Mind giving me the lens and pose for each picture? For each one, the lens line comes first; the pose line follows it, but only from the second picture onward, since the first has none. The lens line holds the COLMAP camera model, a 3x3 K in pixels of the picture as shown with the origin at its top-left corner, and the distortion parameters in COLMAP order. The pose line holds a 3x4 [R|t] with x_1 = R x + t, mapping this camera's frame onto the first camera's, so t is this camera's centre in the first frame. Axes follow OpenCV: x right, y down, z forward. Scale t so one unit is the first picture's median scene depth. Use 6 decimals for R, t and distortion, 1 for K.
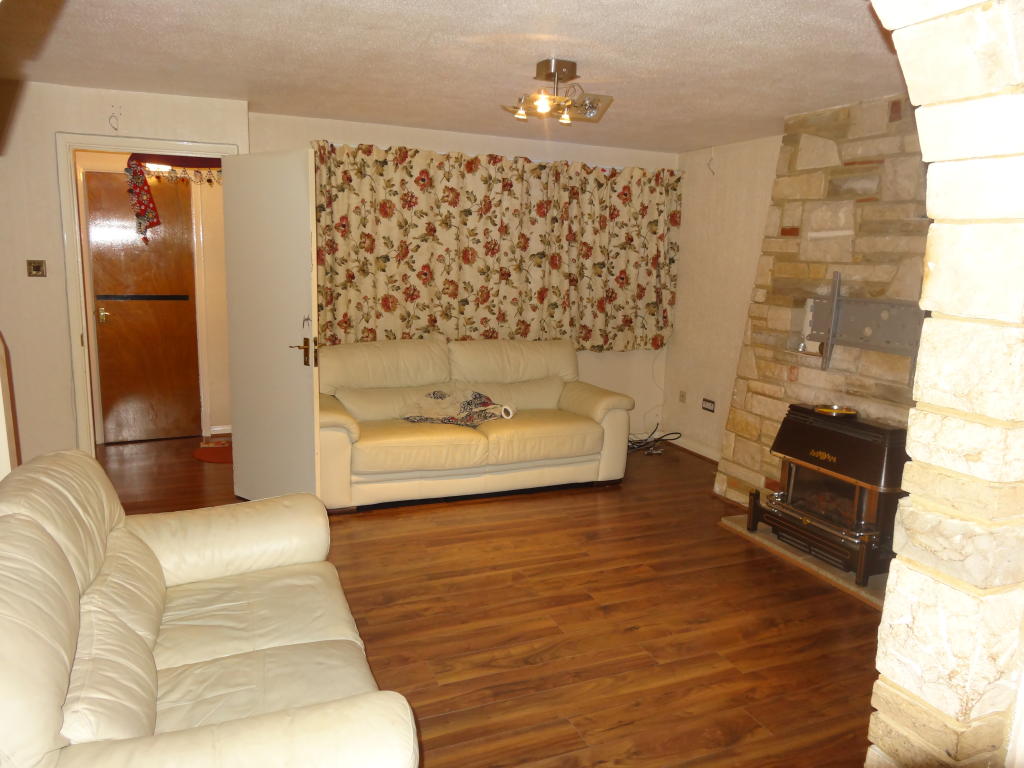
lens RADIAL K [[756.9, 0, 512.0], [0, 756.9, 384.0], [0, 0, 1]] dist [0.007130, -0.006876]
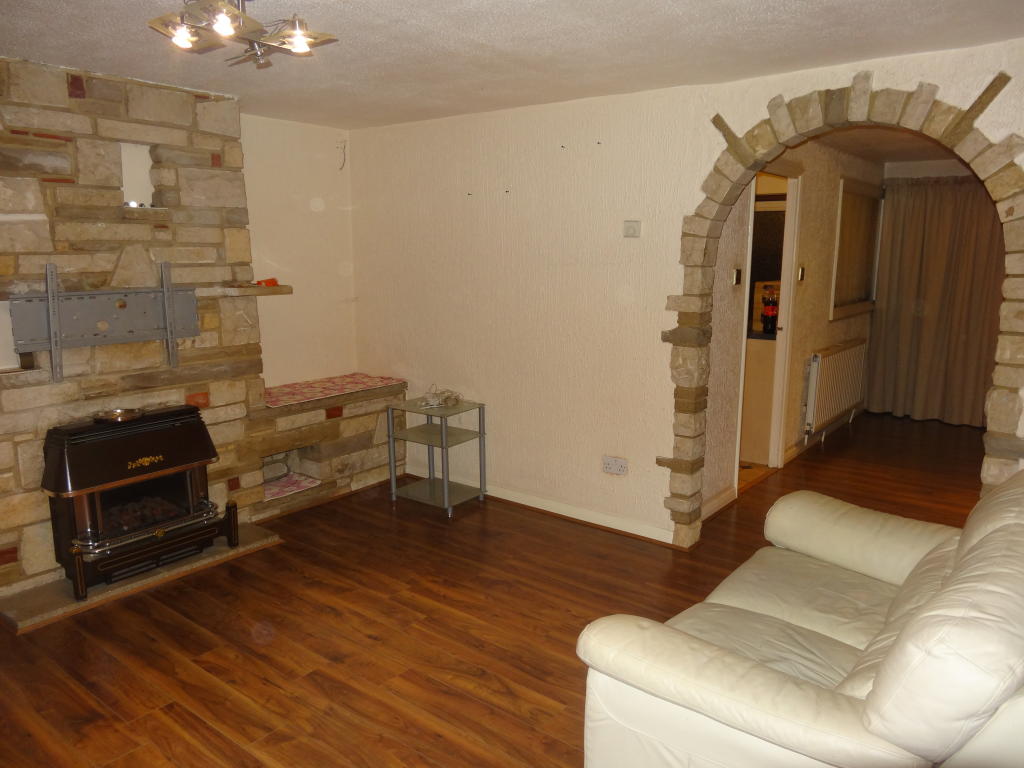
lens RADIAL K [[756.9, 0, 512.0], [0, 756.9, 384.0], [0, 0, 1]] dist [0.007130, -0.006876]
pose [[-0.481566, -0.185465, 0.856561, -0.543995], [0.138134, 0.949074, 0.283156, -0.182830], [-0.865455, 0.254679, -0.431423, 0.922348]]
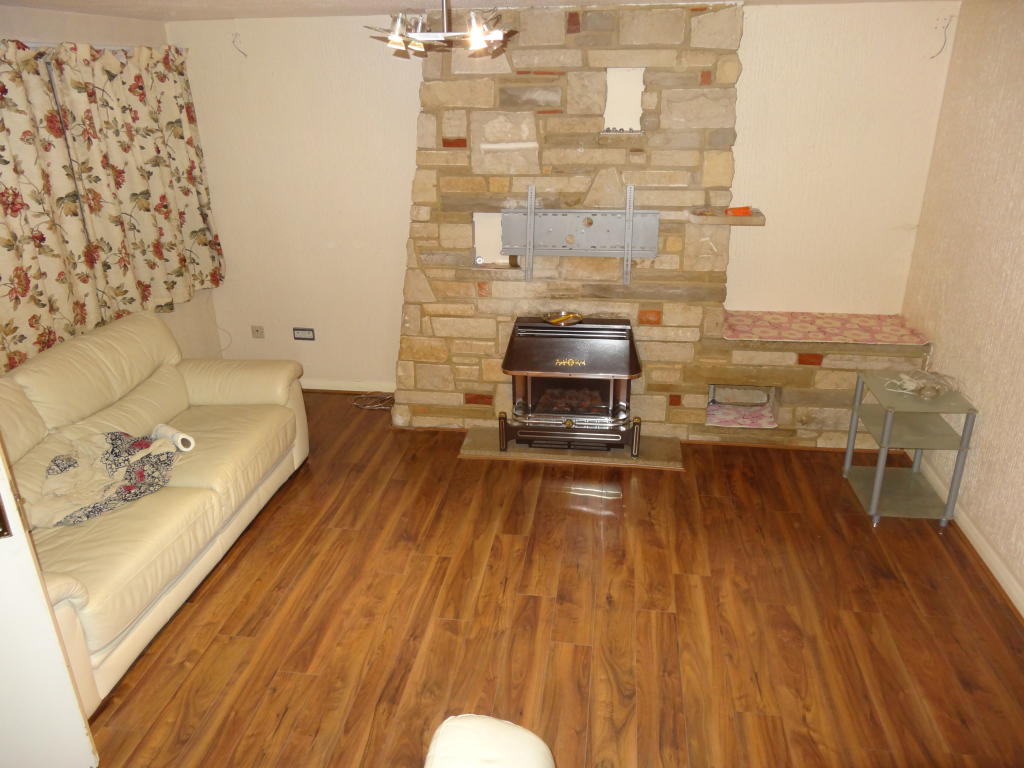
lens RADIAL K [[756.9, 0, 512.0], [0, 756.9, 384.0], [0, 0, 1]] dist [0.007130, -0.006876]
pose [[0.518361, -0.365233, 0.773244, -0.450831], [0.178083, 0.930488, 0.320123, -0.222477], [-0.836414, -0.028237, 0.547370, 0.444047]]
